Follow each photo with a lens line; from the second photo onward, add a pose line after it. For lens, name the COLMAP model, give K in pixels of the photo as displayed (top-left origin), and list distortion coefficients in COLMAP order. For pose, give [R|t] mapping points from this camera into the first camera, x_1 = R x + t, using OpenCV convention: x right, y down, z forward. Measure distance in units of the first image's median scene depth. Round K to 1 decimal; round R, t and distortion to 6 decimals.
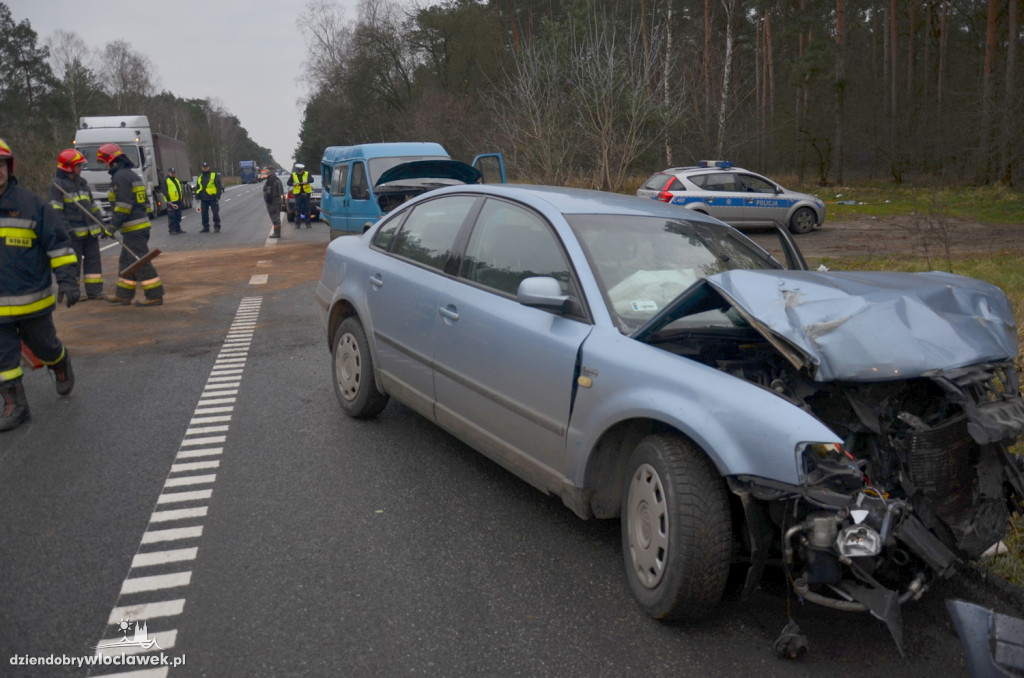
lens RADIAL K [[783.2, 0, 514.4], [0, 783.2, 347.8], [0, 0, 1]] dist [-0.046899, 0.019393]
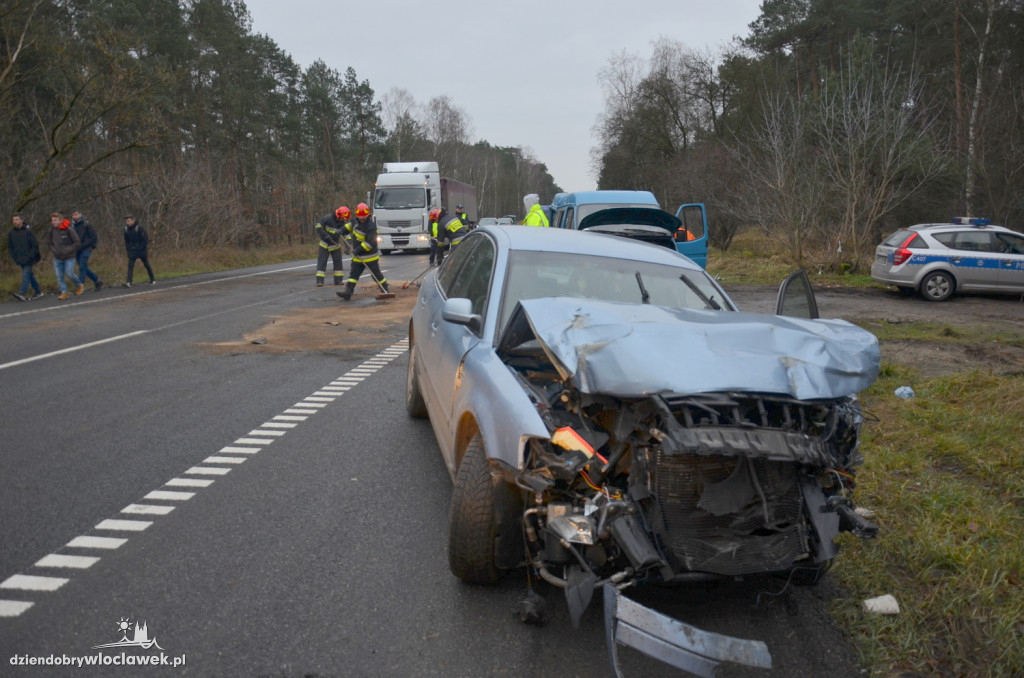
lens RADIAL K [[794.0, 0, 512.0], [0, 794.0, 339.0], [0, 0, 1]] dist [-0.038313, 0.003553]
pose [[0.929540, 0.083359, -0.359176, 0.063558], [-0.109152, 0.992659, -0.052103, 0.003304], [0.352196, 0.087636, 0.931814, -0.014027]]
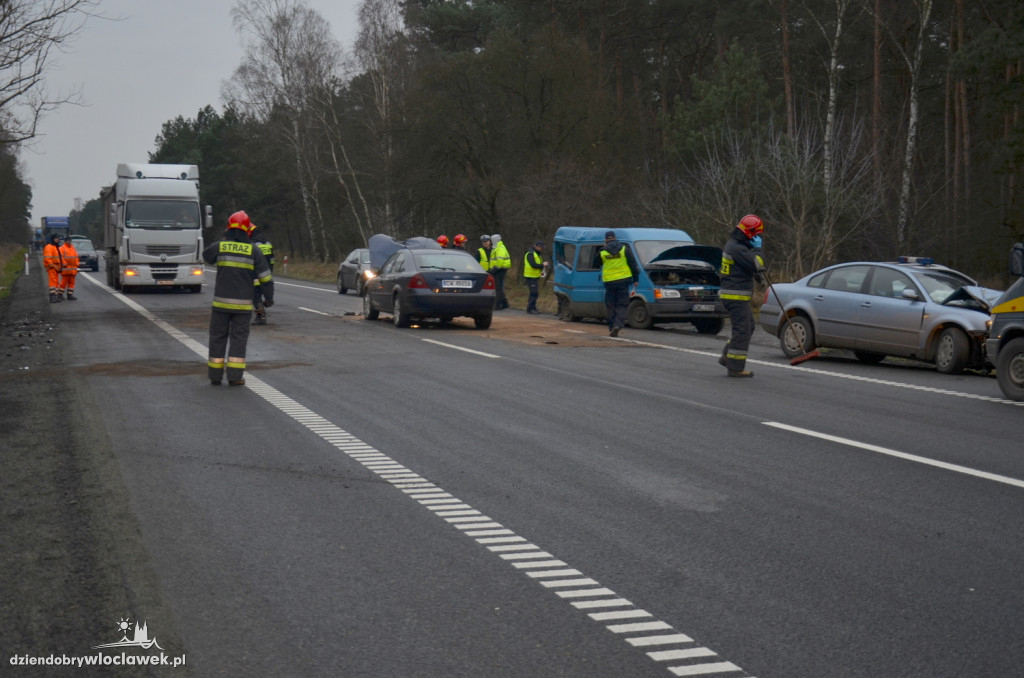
lens RADIAL K [[1576.0, 0, 512.0], [0, 1576.0, 339.0], [0, 0, 1]] dist [-0.044690, 0.124954]
pose [[0.998211, 0.048113, 0.035481, -0.212023], [-0.041330, 0.984247, -0.171901, 0.150950], [-0.043193, 0.170127, 0.984475, -0.617221]]
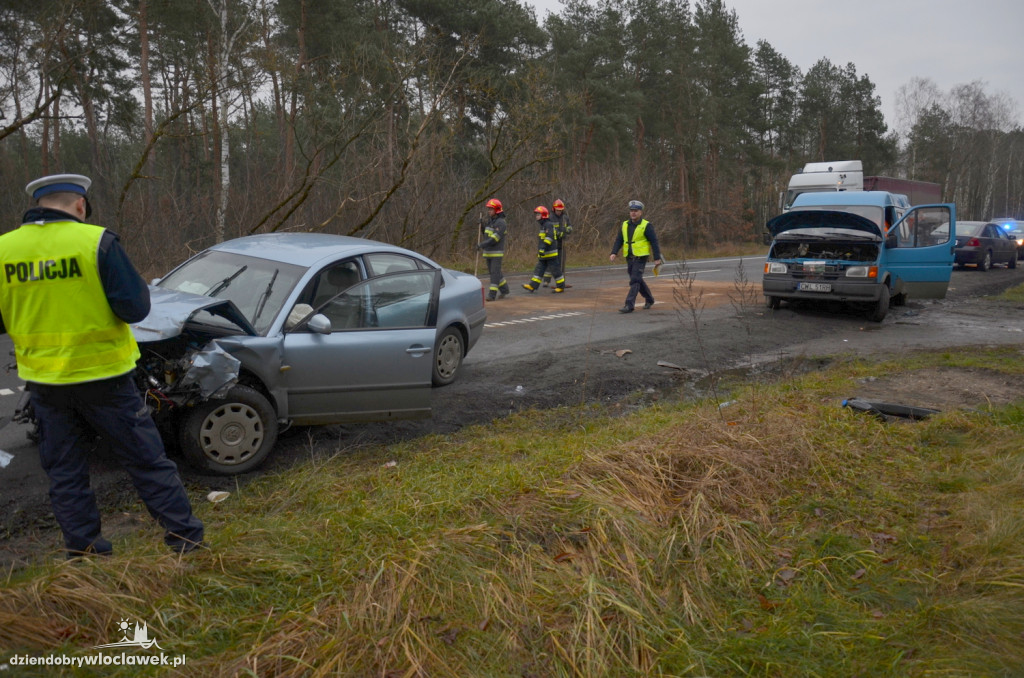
lens RADIAL K [[774.9, 0, 514.1], [0, 774.9, 357.1], [0, 0, 1]] dist [-0.050195, 0.008422]
pose [[0.489165, 0.175672, -0.854317, 0.256629], [-0.202415, 0.975629, 0.084718, -0.028066], [0.848378, 0.131485, 0.512802, 0.088612]]
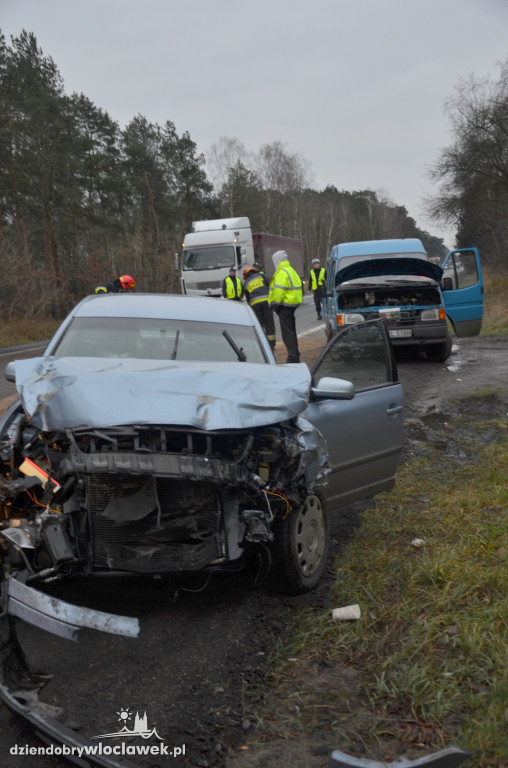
lens RADIAL K [[886.1, 0, 254.0], [0, 886.1, 384.0], [0, 0, 1]] dist [-0.021132, 0.020427]
pose [[0.870319, 0.034546, -0.491276, 0.138747], [-0.075825, 0.995042, -0.064357, 0.002883], [0.486617, 0.093262, 0.868623, -0.023980]]
